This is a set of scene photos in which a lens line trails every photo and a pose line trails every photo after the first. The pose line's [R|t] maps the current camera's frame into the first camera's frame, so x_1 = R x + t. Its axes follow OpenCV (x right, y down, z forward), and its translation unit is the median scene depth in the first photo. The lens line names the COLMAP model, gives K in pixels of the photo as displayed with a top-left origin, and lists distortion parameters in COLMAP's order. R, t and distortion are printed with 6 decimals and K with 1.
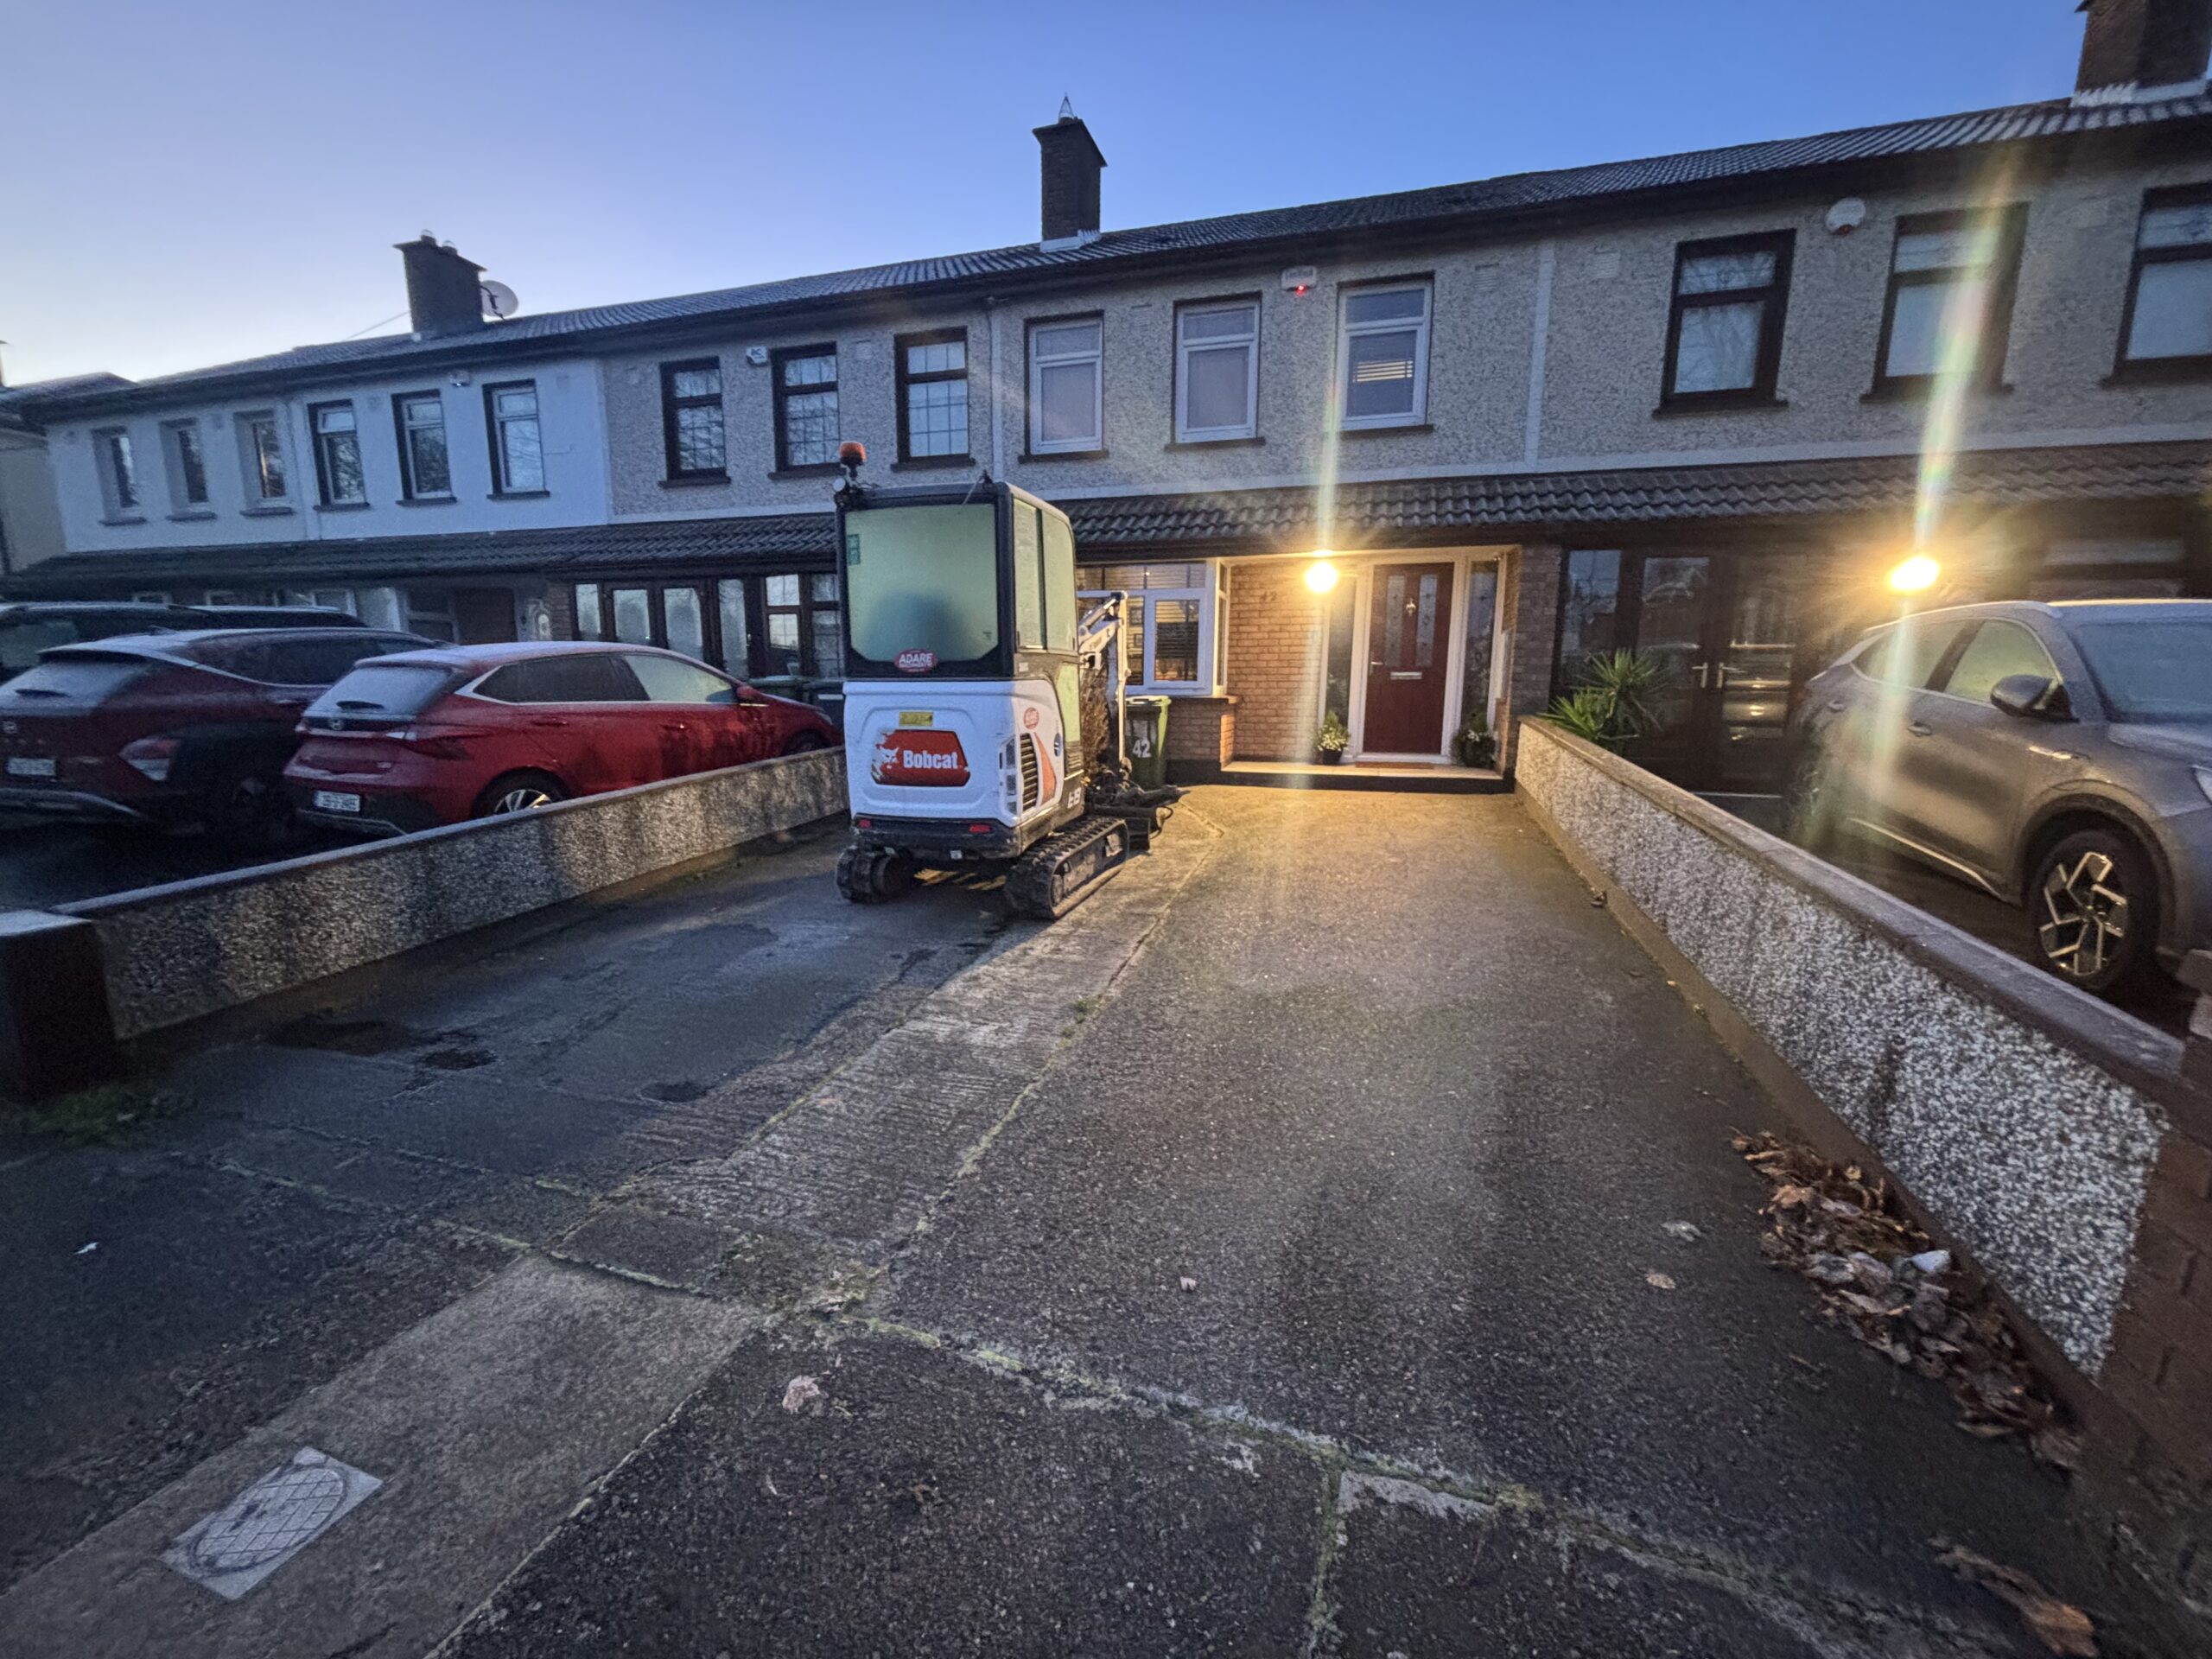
lens RADIAL K [[894.5, 0, 1106.0], [0, 894.5, 829.5], [0, 0, 1]] dist [-0.008457, 0.003149]
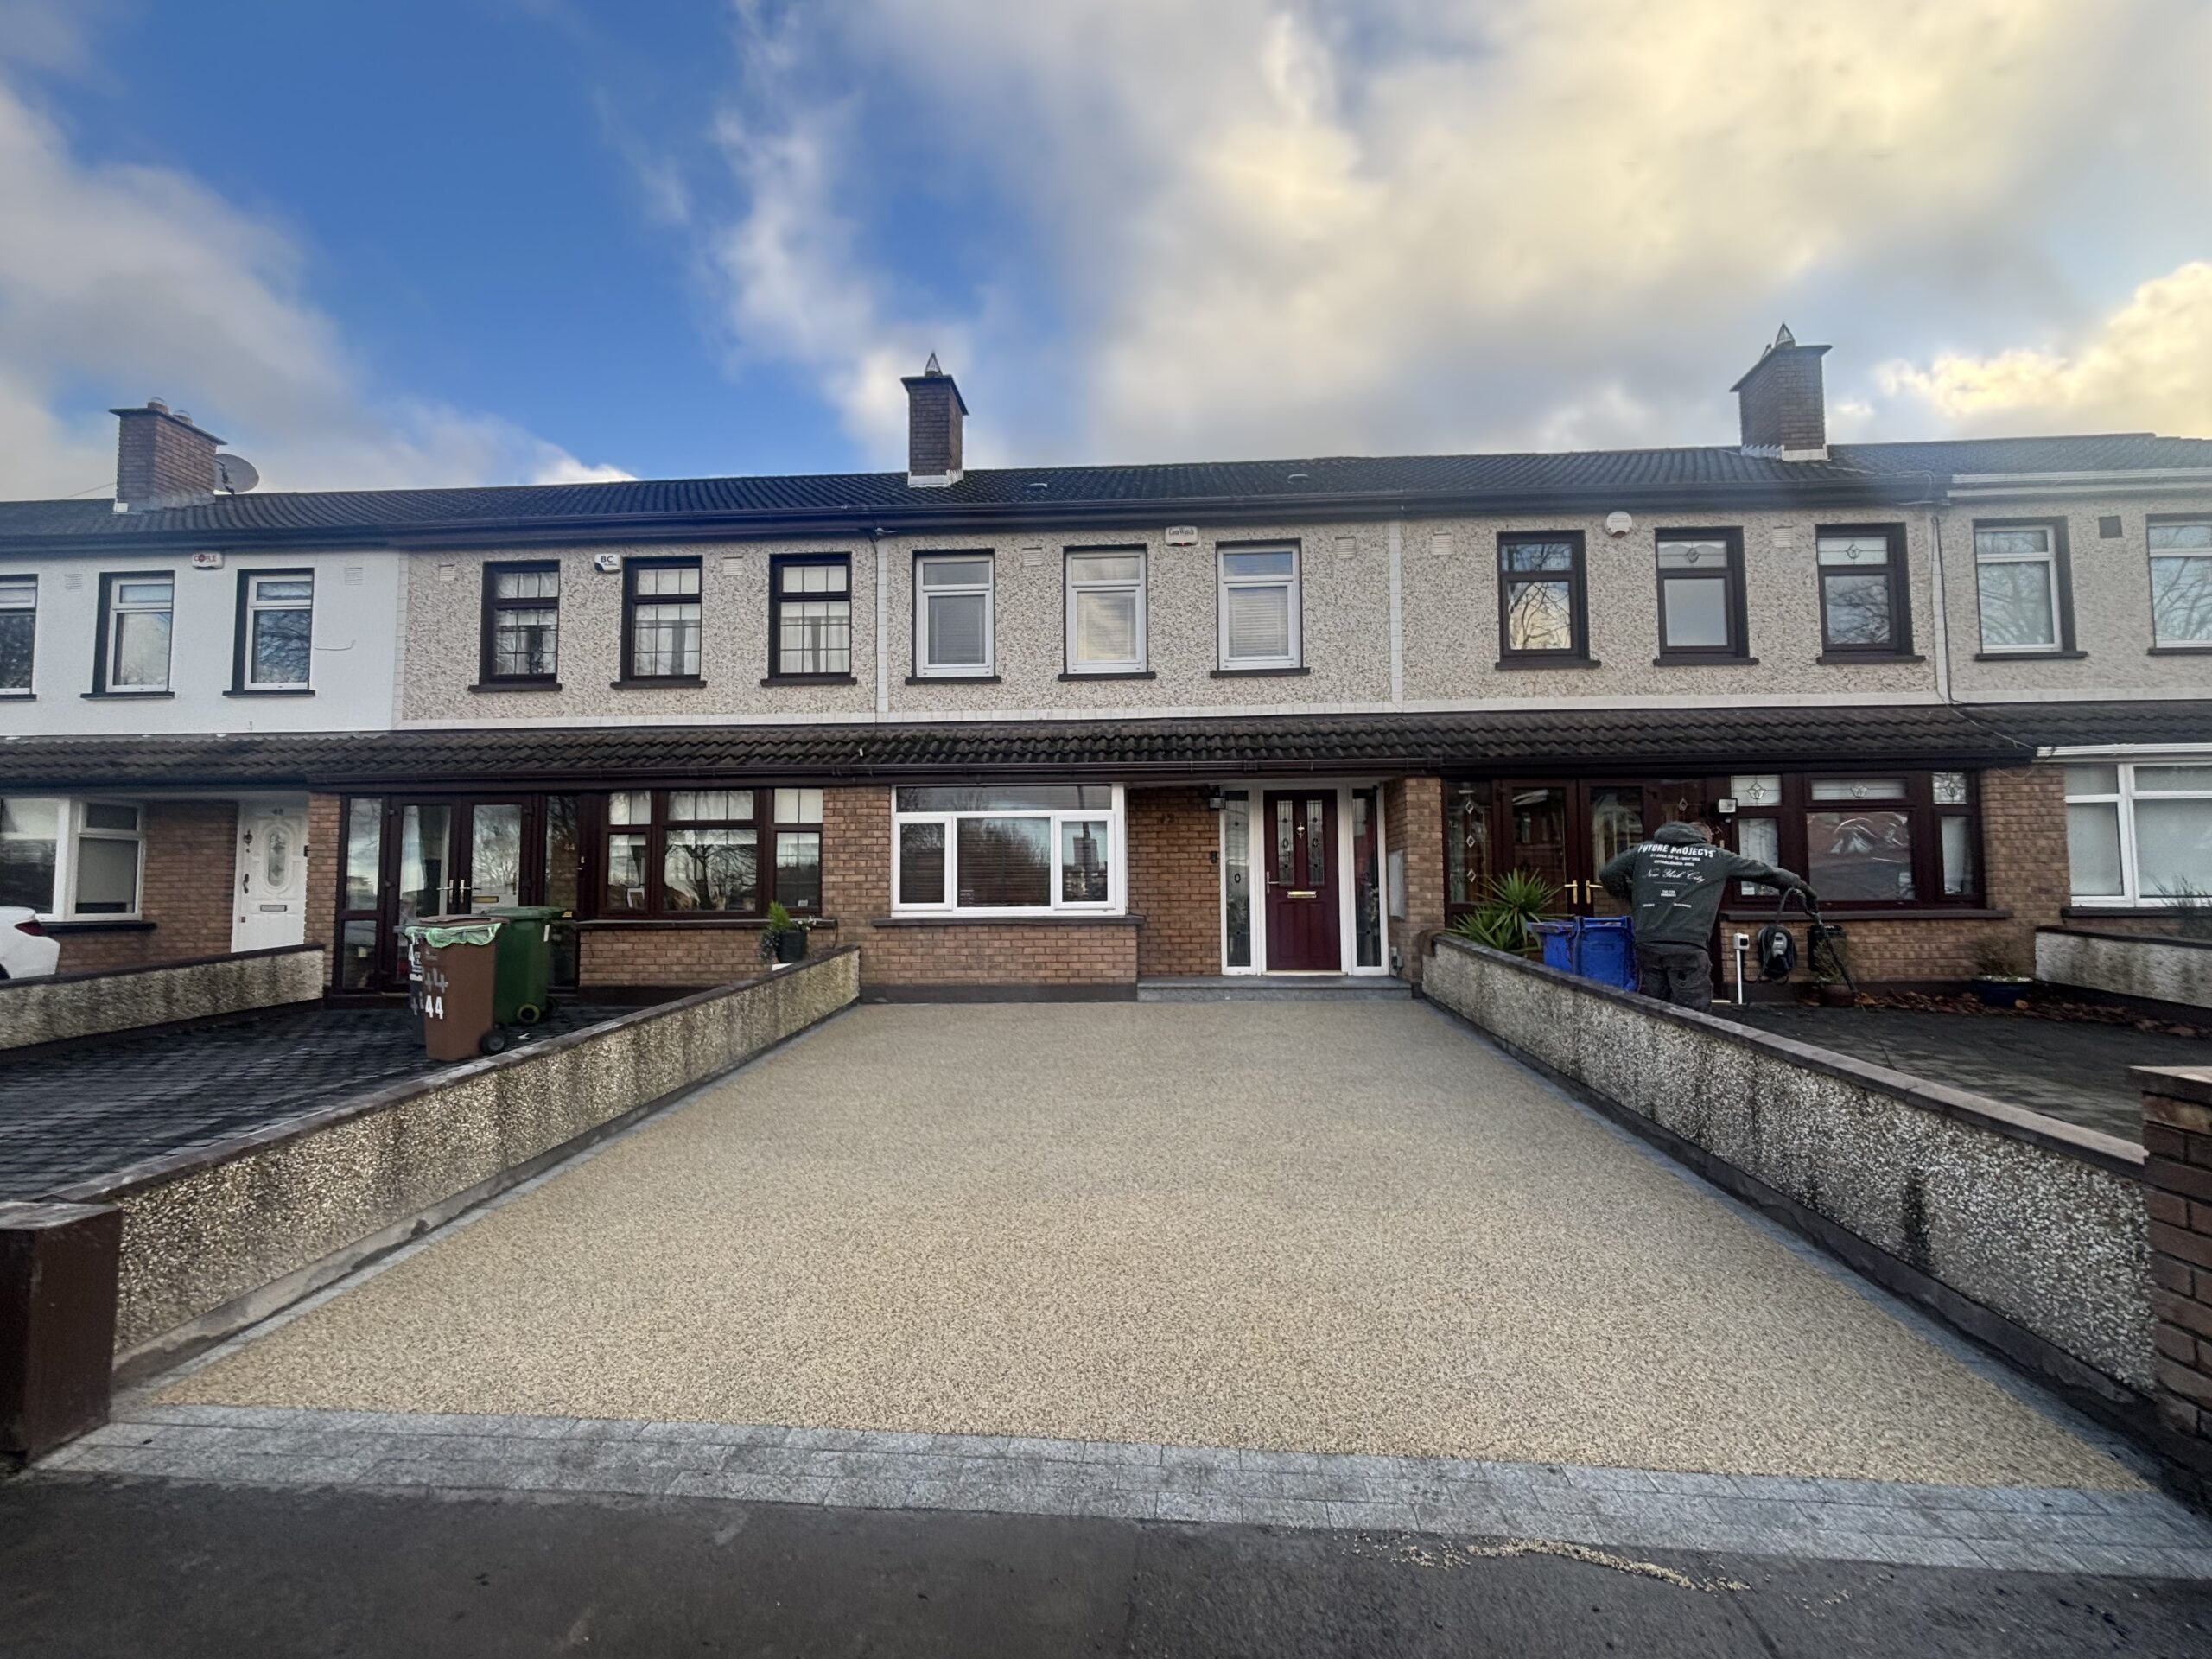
lens RADIAL K [[1013.7, 0, 1105.4], [0, 1013.7, 824.1], [0, 0, 1]] dist [0.004537, 0.000056]
pose [[0.974090, 0.004417, 0.226118, -0.142343], [0.049607, 0.971288, -0.232675, 0.007170], [-0.220654, 0.237864, 0.945903, -0.062097]]
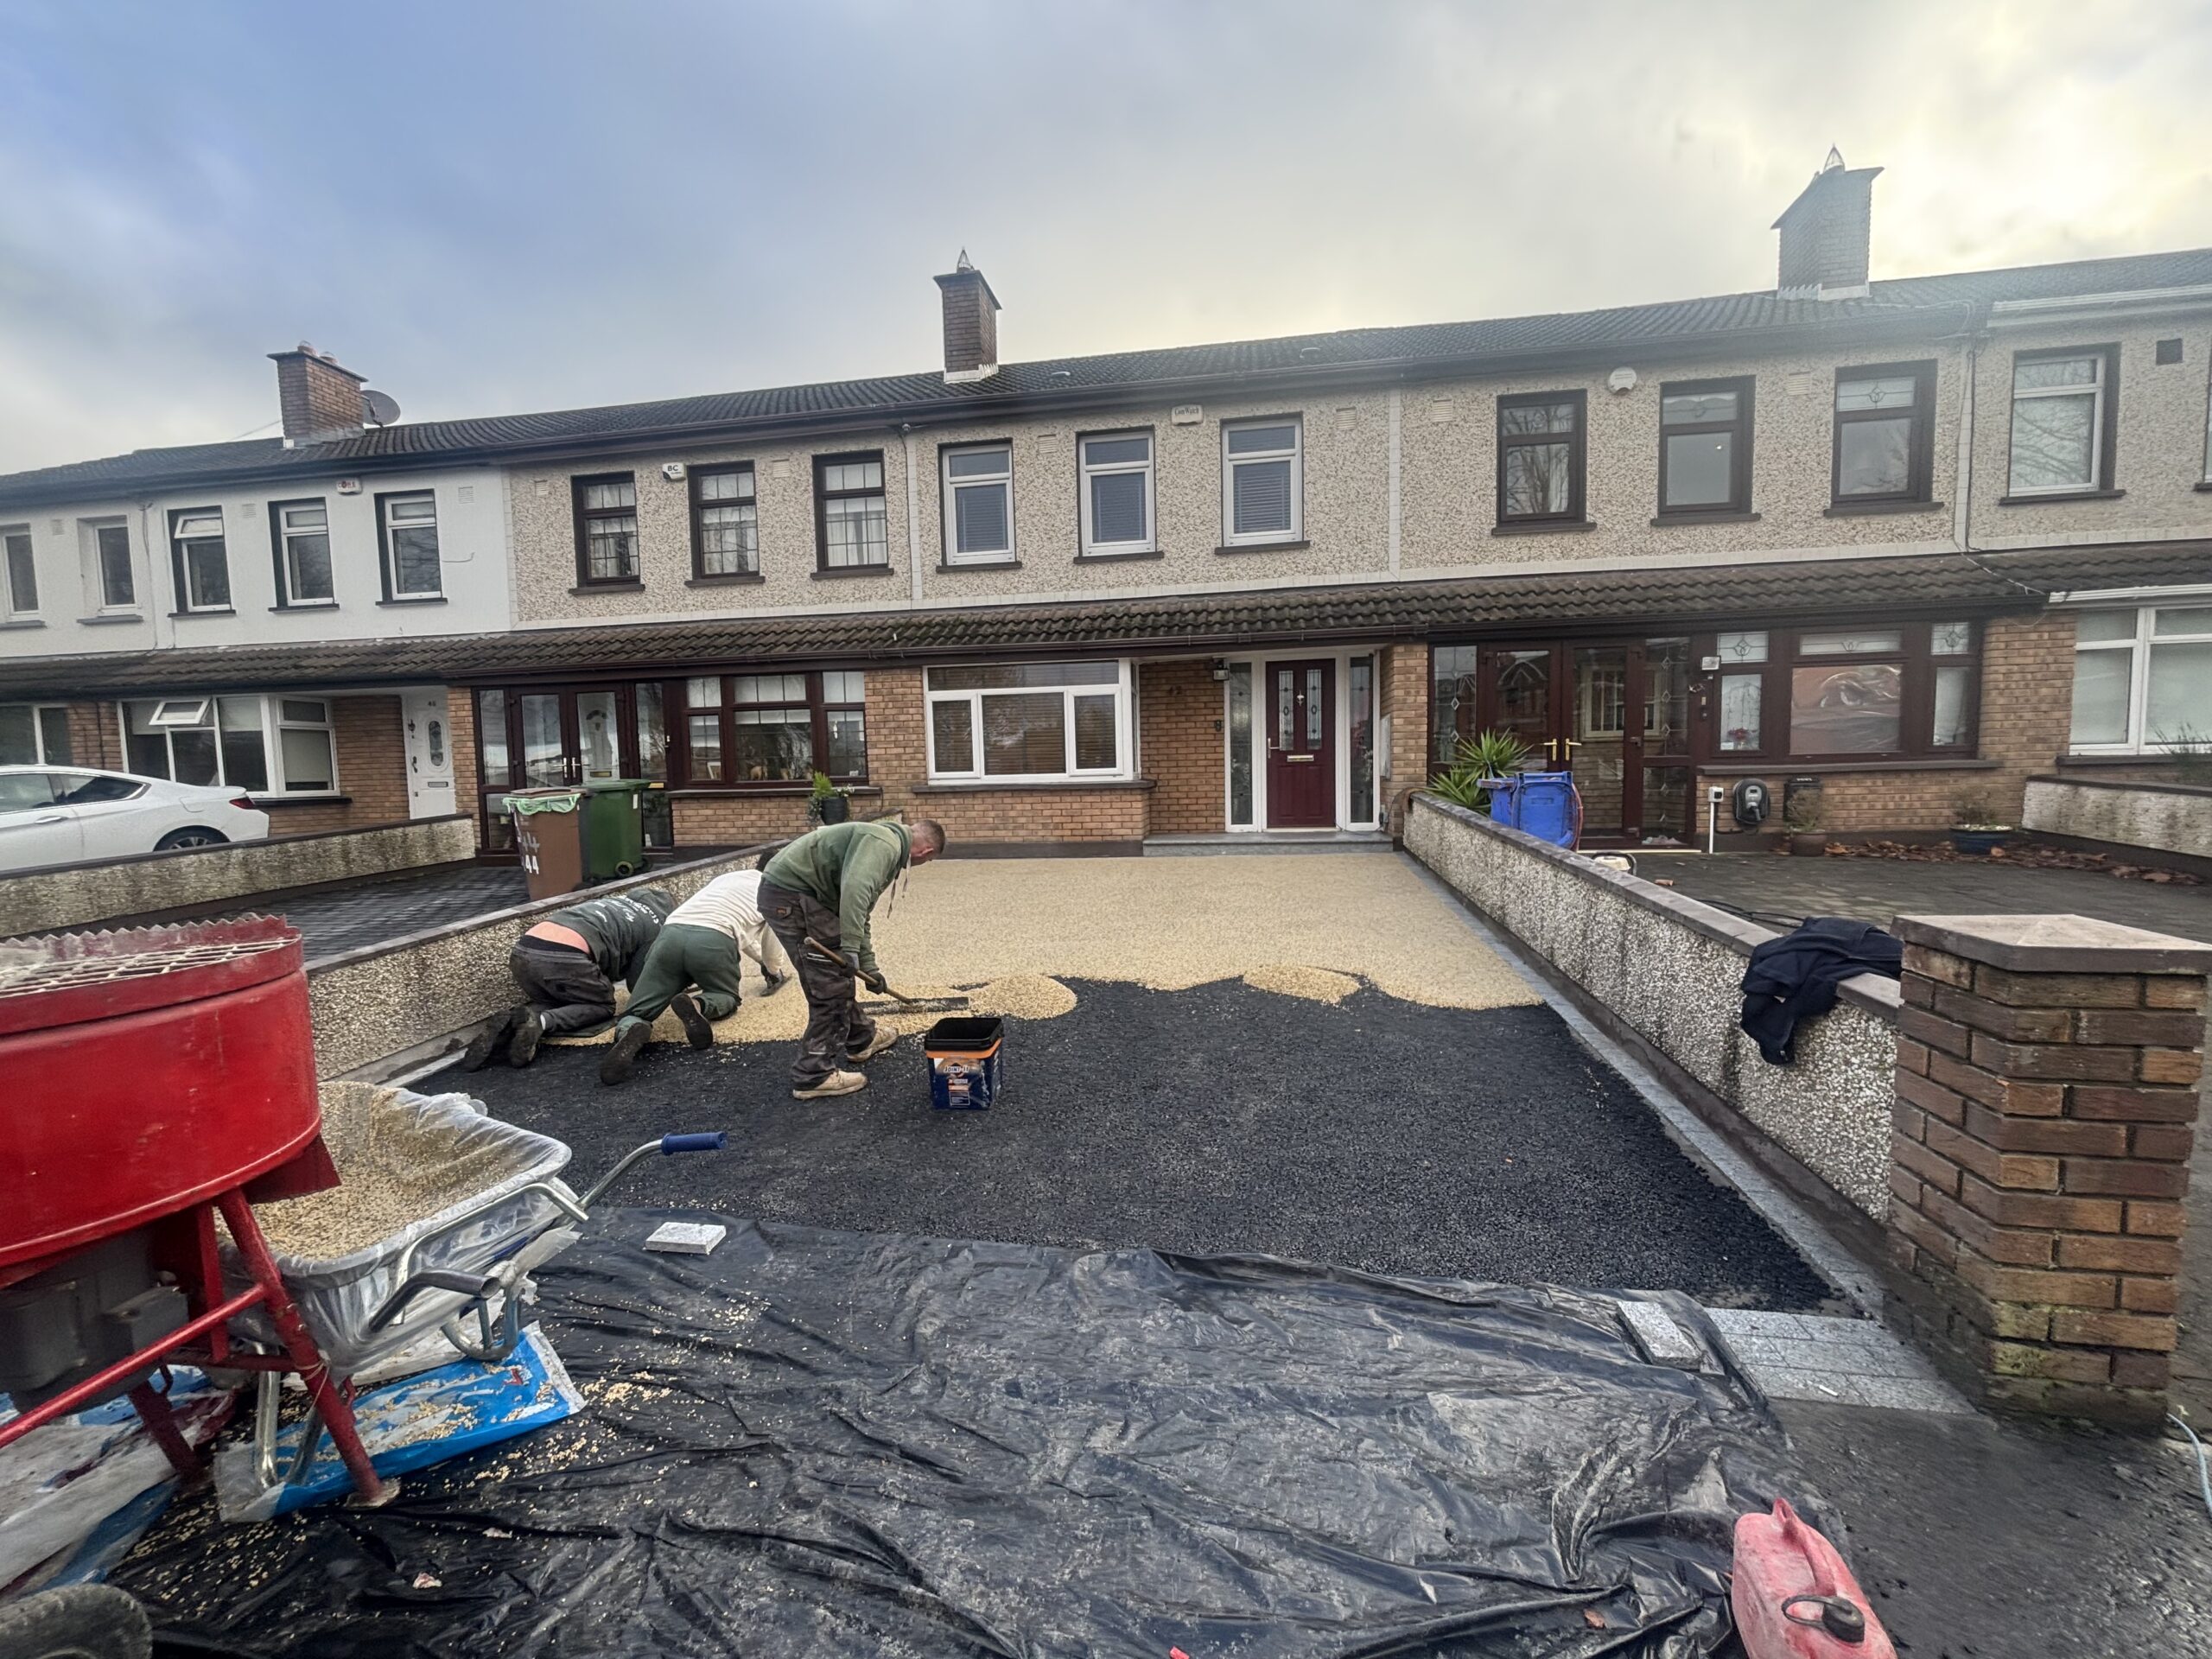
lens RADIAL K [[898.7, 0, 1103.7], [0, 898.7, 823.7], [0, 0, 1]] dist [0.000261, -0.000205]
pose [[0.991382, -0.037083, 0.125643, -0.048144], [0.050241, 0.993388, -0.103229, 0.010518], [-0.120985, 0.108652, 0.986690, -0.056384]]
